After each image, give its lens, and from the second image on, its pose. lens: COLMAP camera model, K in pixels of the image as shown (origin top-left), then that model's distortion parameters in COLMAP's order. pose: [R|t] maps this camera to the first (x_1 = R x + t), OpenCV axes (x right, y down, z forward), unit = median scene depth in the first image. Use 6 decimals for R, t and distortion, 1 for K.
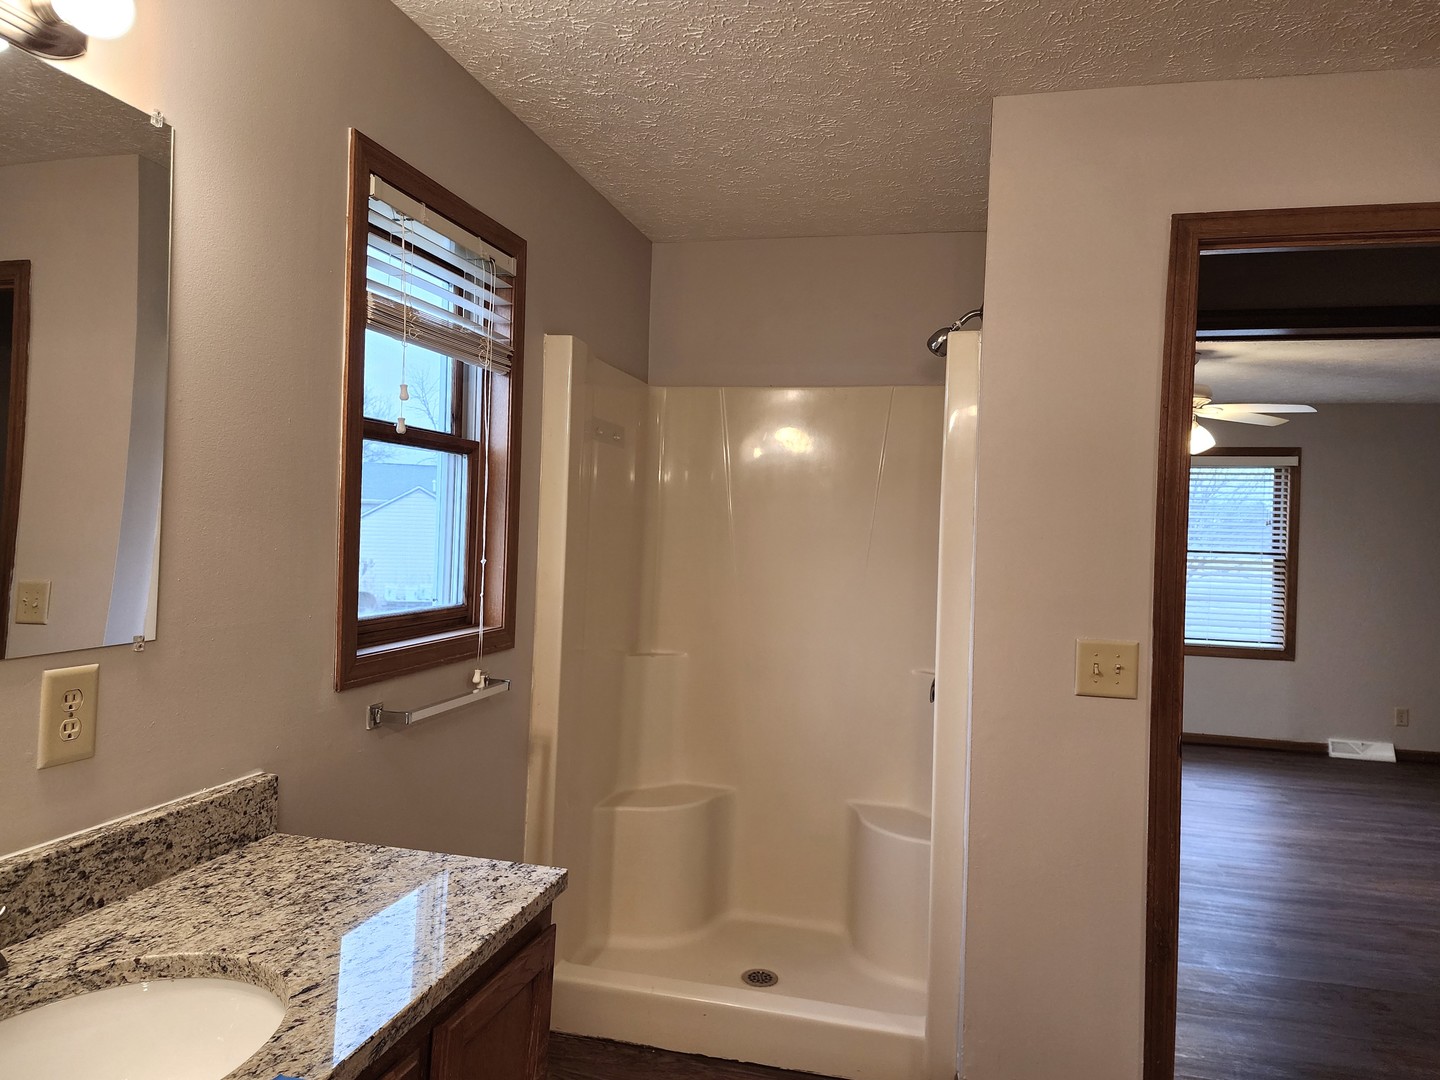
lens RADIAL K [[956.6, 0, 714.2], [0, 956.6, 525.1], [0, 0, 1]] dist [0.100466, -0.083061]
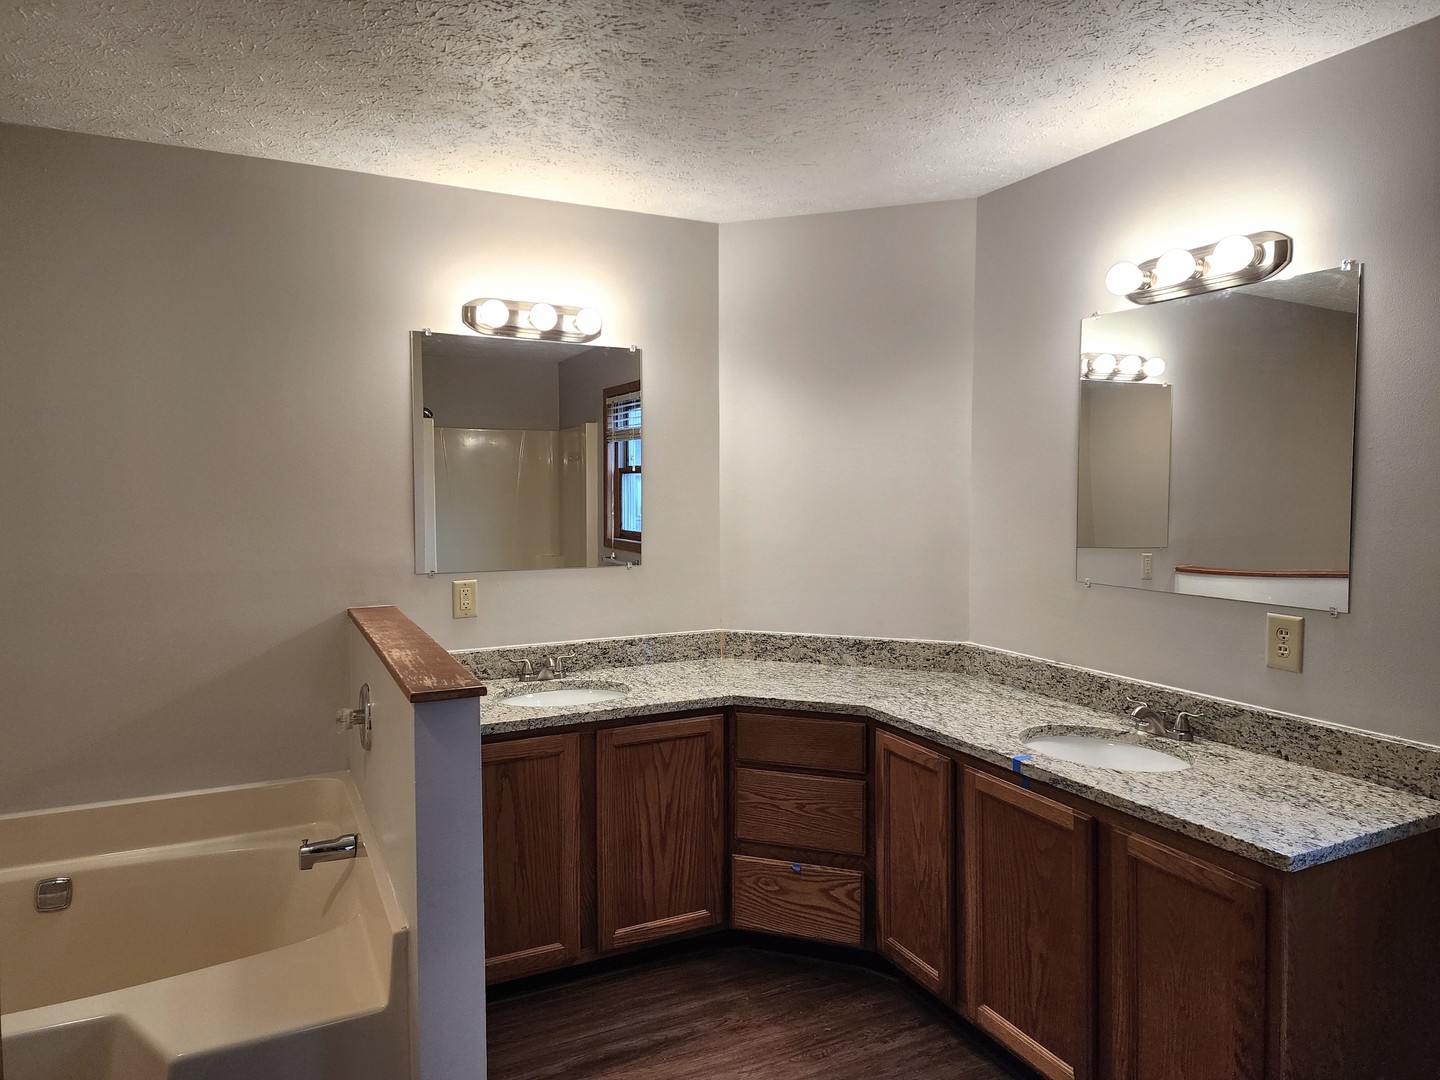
lens RADIAL K [[956.6, 0, 714.2], [0, 956.6, 525.1], [0, 0, 1]] dist [0.100466, -0.083061]
pose [[-0.747378, -0.000608, -0.664399, 1.142282], [-0.019403, 0.999593, 0.020912, -0.027737], [0.664115, 0.028520, -0.747086, 1.489302]]
